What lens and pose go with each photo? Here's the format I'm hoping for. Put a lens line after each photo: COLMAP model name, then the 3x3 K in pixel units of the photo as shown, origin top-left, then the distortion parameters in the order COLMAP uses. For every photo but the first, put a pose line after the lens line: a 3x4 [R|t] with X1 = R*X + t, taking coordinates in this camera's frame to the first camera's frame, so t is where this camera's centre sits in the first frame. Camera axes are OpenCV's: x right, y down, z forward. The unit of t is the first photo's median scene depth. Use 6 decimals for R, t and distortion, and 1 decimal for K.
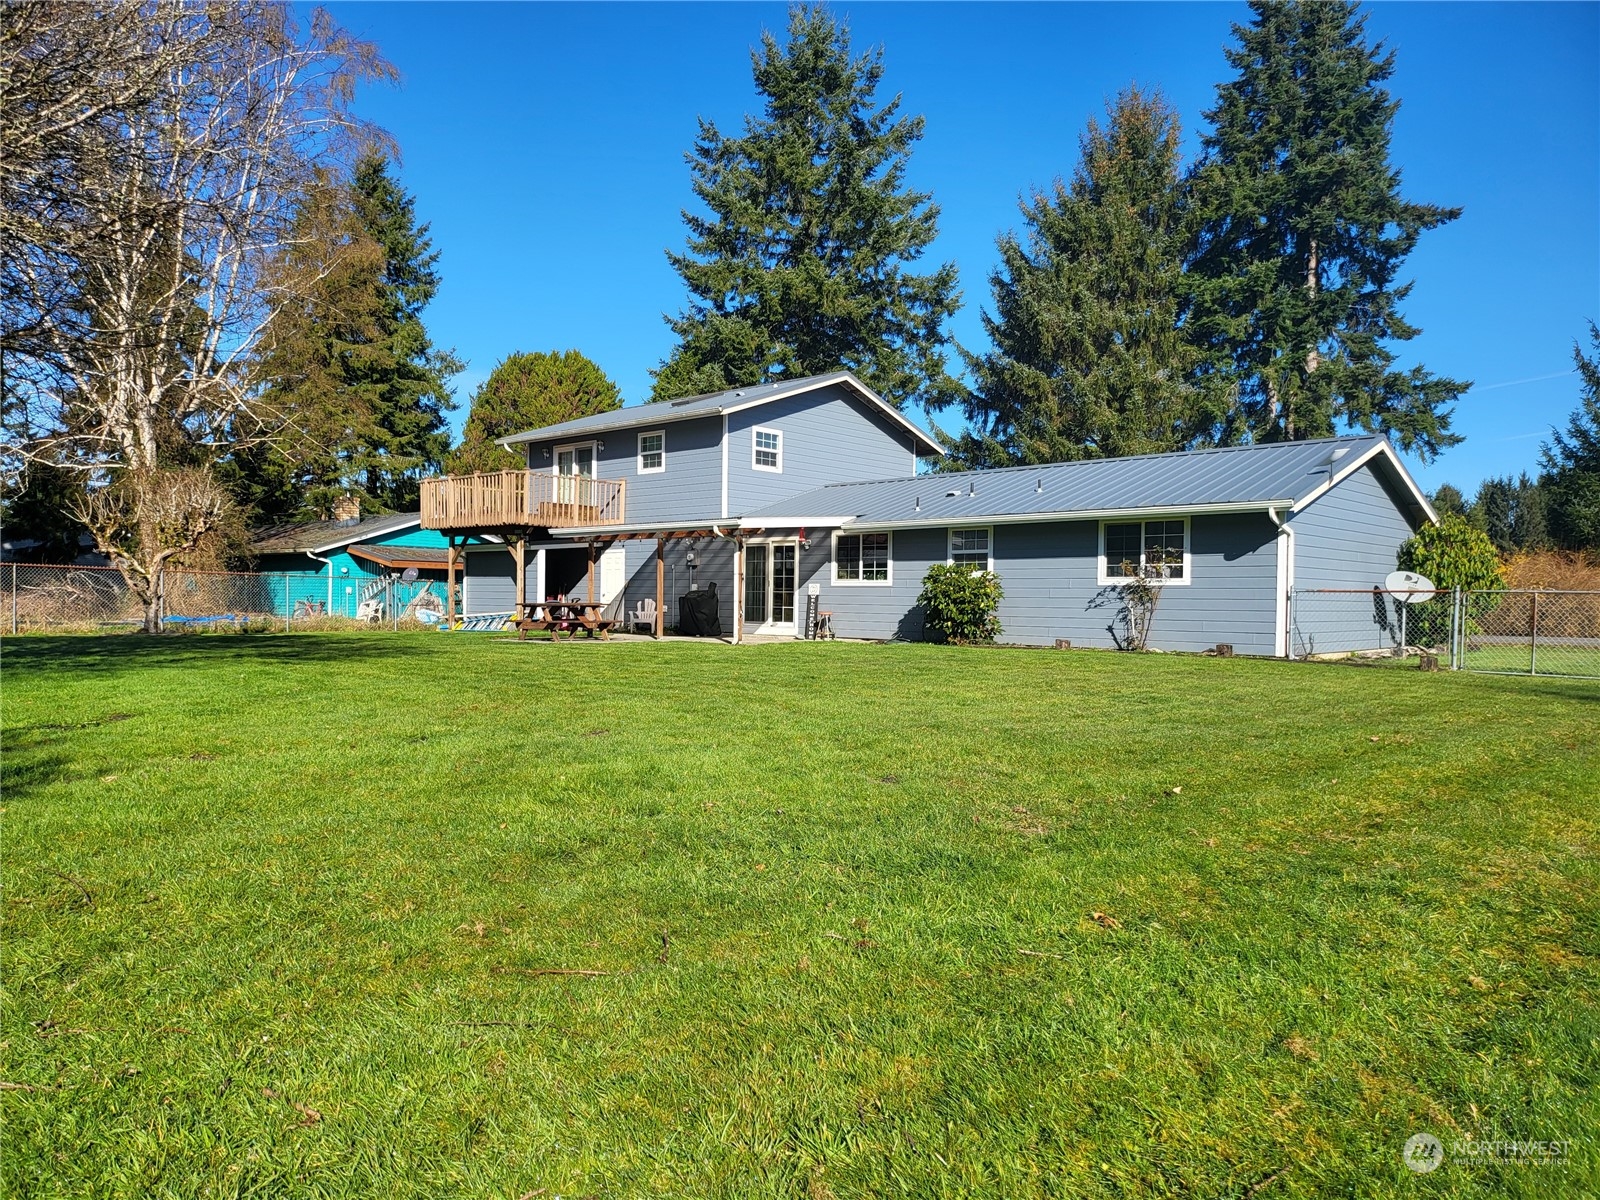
lens RADIAL K [[1138.4, 0, 800.4], [0, 1138.4, 597.1], [0, 0, 1]] dist [0.045155, 0.000017]
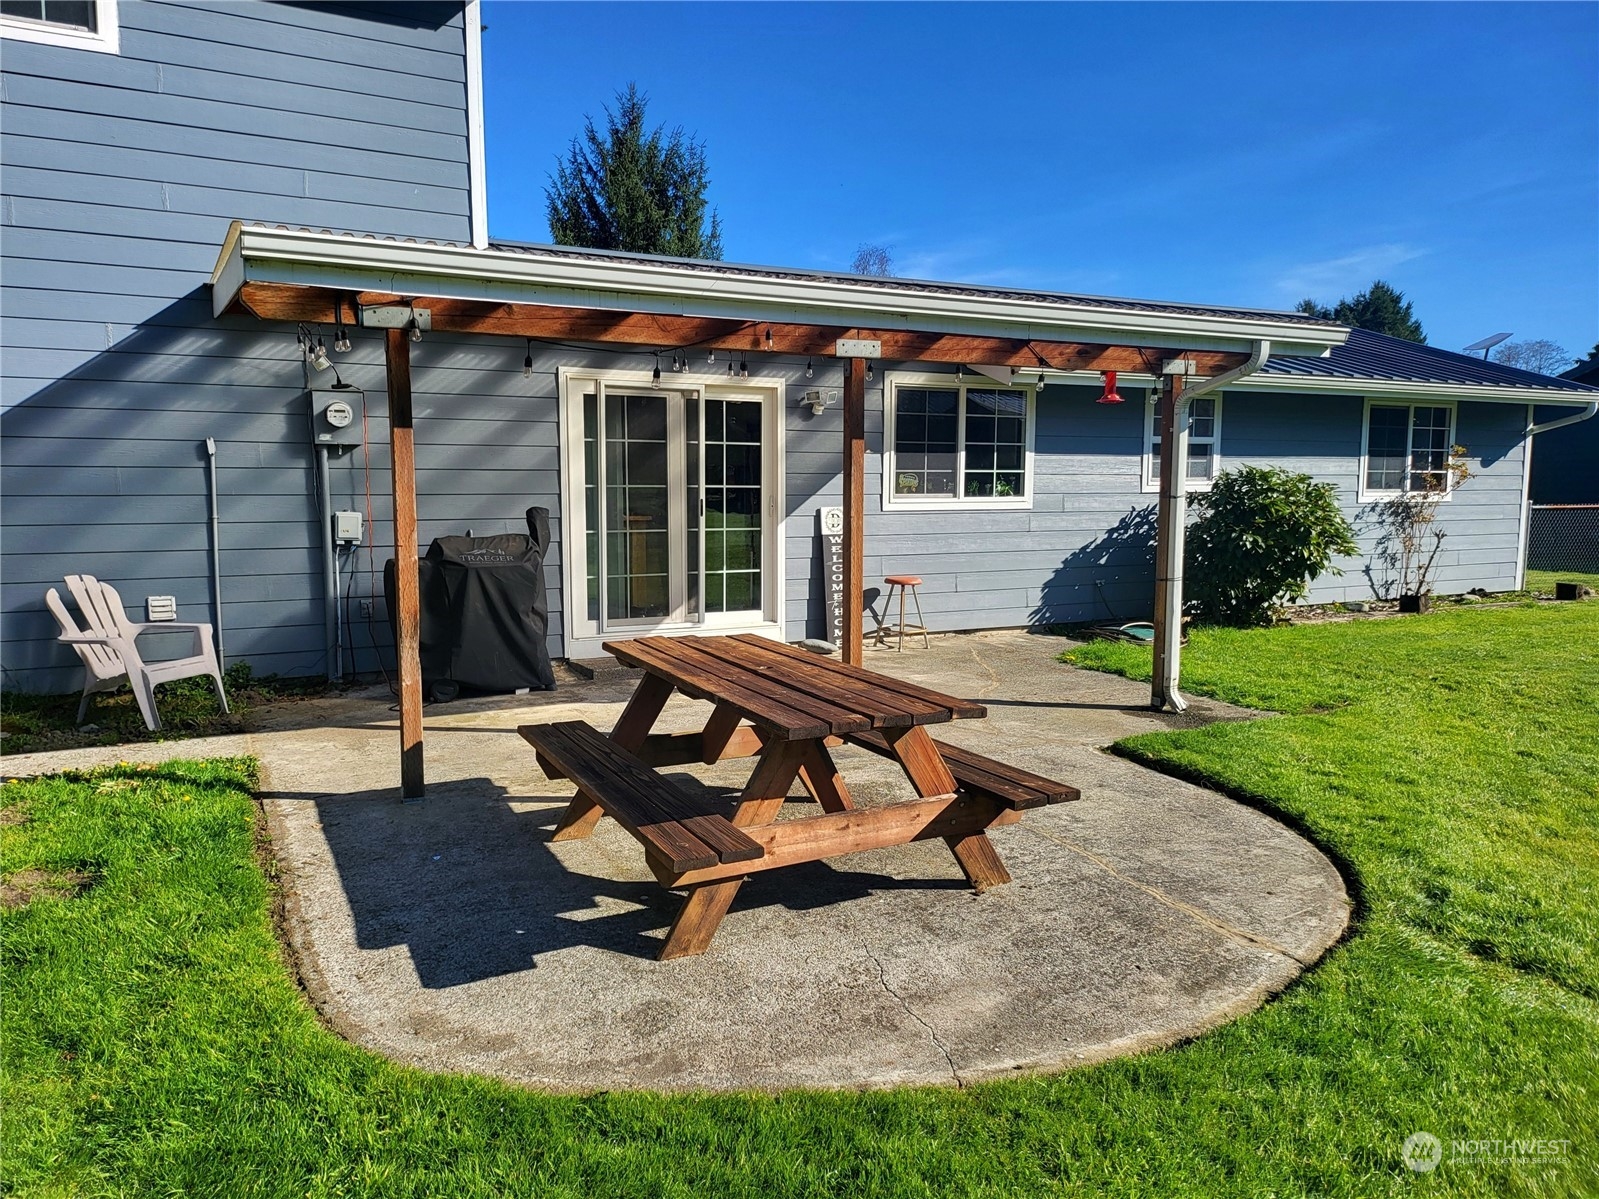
lens RADIAL K [[1137.7, 0, 797.2], [0, 1137.7, 605.1], [0, 0, 1]] dist [0.045155, 0.000017]
pose [[0.329126, -0.114792, 0.937283, -0.376274], [-0.001614, 0.992514, 0.122123, -0.026506], [-0.944285, -0.041706, 0.326477, 0.915976]]
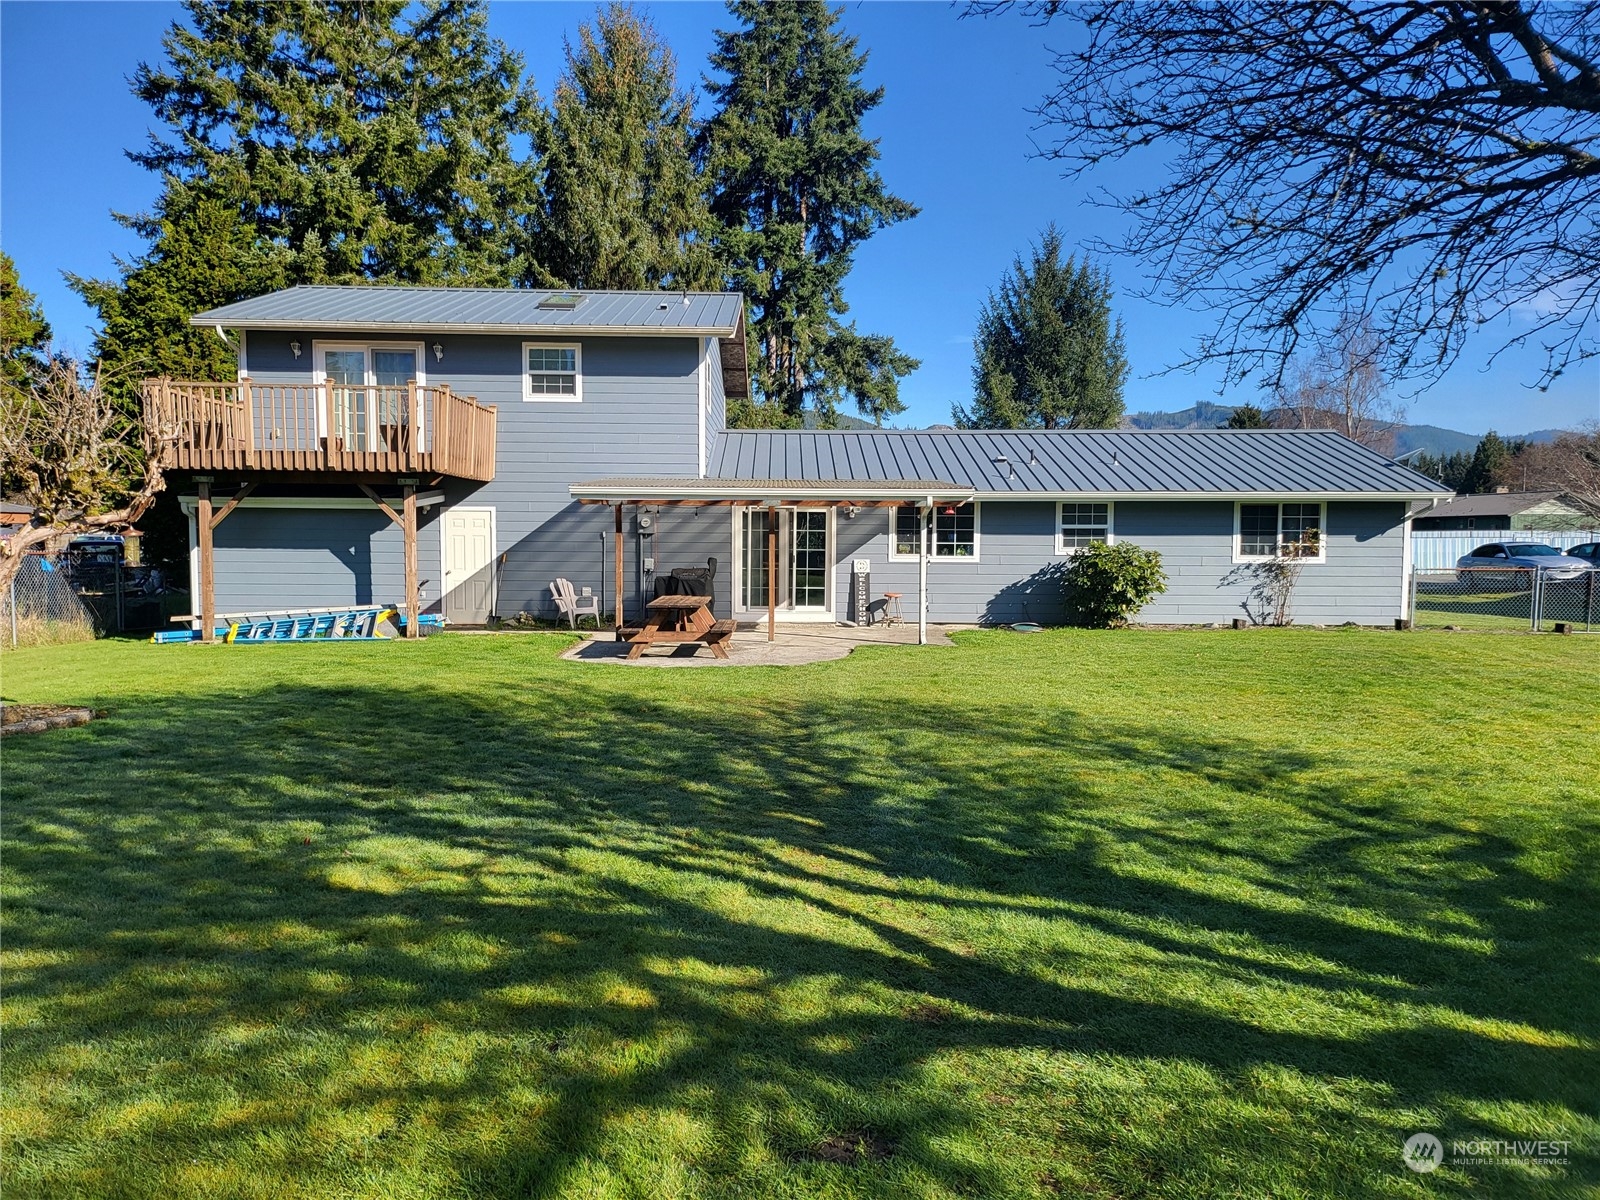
lens RADIAL K [[1138.4, 0, 801.0], [0, 1138.4, 599.7], [0, 0, 1]] dist [0.045155, 0.000017]
pose [[0.720099, -0.046727, 0.692296, -0.622424], [-0.000360, 0.997705, 0.067714, -0.039949], [-0.693871, -0.049010, 0.718429, 0.445271]]
